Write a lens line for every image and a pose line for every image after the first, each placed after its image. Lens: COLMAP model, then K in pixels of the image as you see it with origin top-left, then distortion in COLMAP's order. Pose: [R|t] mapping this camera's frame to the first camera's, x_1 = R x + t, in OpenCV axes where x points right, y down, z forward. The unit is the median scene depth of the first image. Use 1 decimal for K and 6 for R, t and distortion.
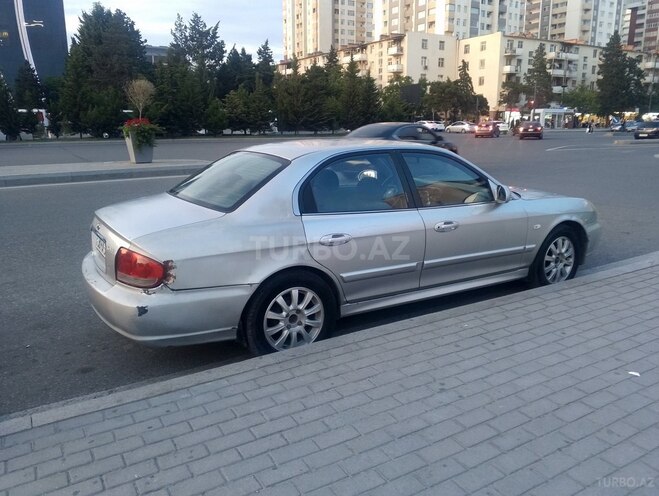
lens RADIAL K [[539.0, 0, 330.3], [0, 539.0, 245.5], [0, 0, 1]] dist [0.030719, -0.058922]
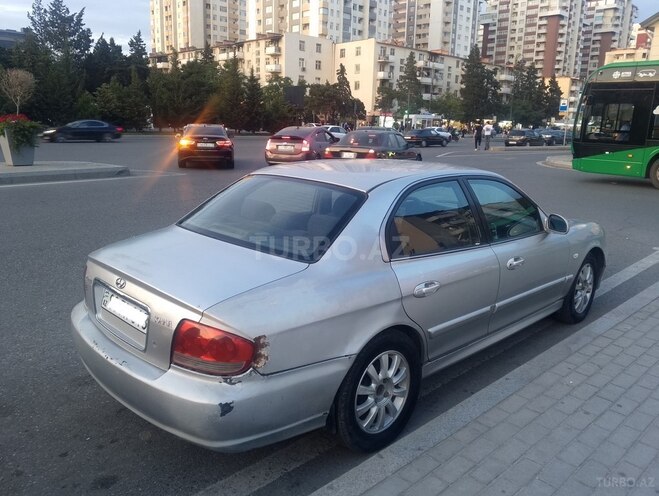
lens RADIAL K [[539.0, 0, 327.3], [0, 539.0, 246.7], [0, 0, 1]] dist [0.030719, -0.058922]
pose [[0.974266, -0.021390, 0.224386, -0.234282], [0.020687, 0.999771, 0.005482, -0.060592], [-0.224452, -0.000699, 0.974485, 0.167641]]
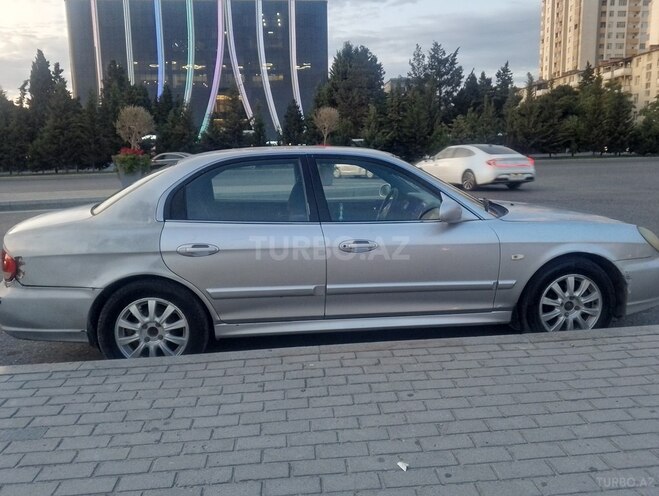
lens RADIAL K [[539.0, 0, 327.7], [0, 539.0, 249.8], [0, 0, 1]] dist [0.030719, -0.058922]
pose [[0.898740, 0.061554, -0.434141, 0.441823], [-0.078958, 0.996632, -0.022151, -0.006456], [0.431315, 0.054187, 0.900573, 0.194864]]
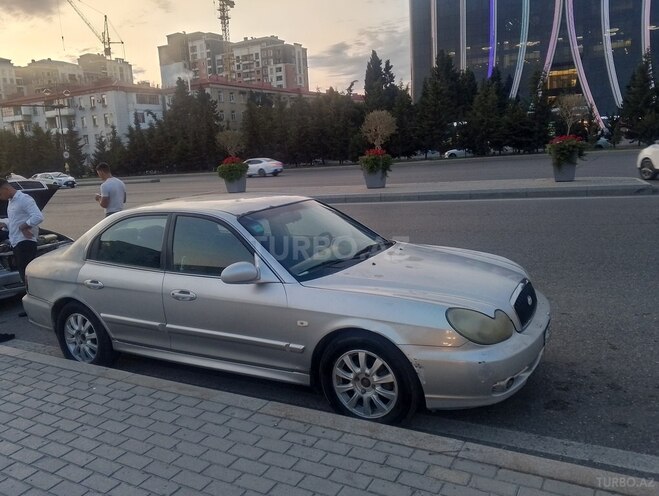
lens RADIAL K [[539.0, 0, 329.3], [0, 539.0, 243.3], [0, 0, 1]] dist [0.030719, -0.058922]
pose [[0.492803, 0.125581, -0.861031, 0.970107], [-0.132959, 0.988778, 0.068115, -0.189657], [0.859923, 0.080915, 0.503970, 0.603547]]
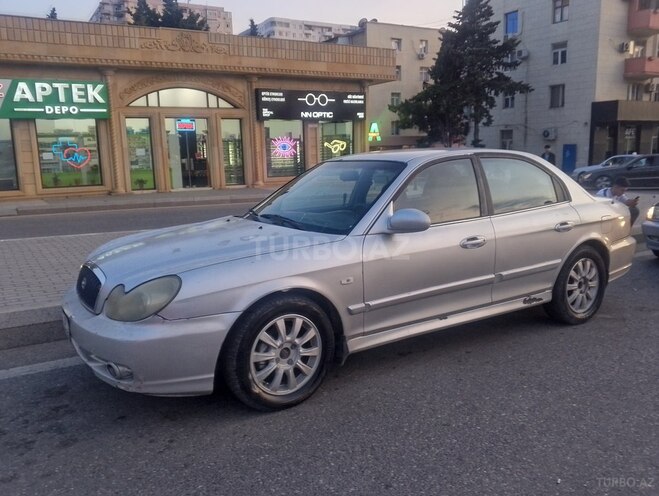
lens RADIAL K [[539.0, 0, 332.9], [0, 539.0, 260.3], [0, 0, 1]] dist [0.030719, -0.058922]
pose [[-0.999639, 0.024660, -0.010635, 0.193636], [0.018221, 0.913693, 0.405997, -0.375658], [0.019729, 0.405657, -0.913812, 1.787911]]
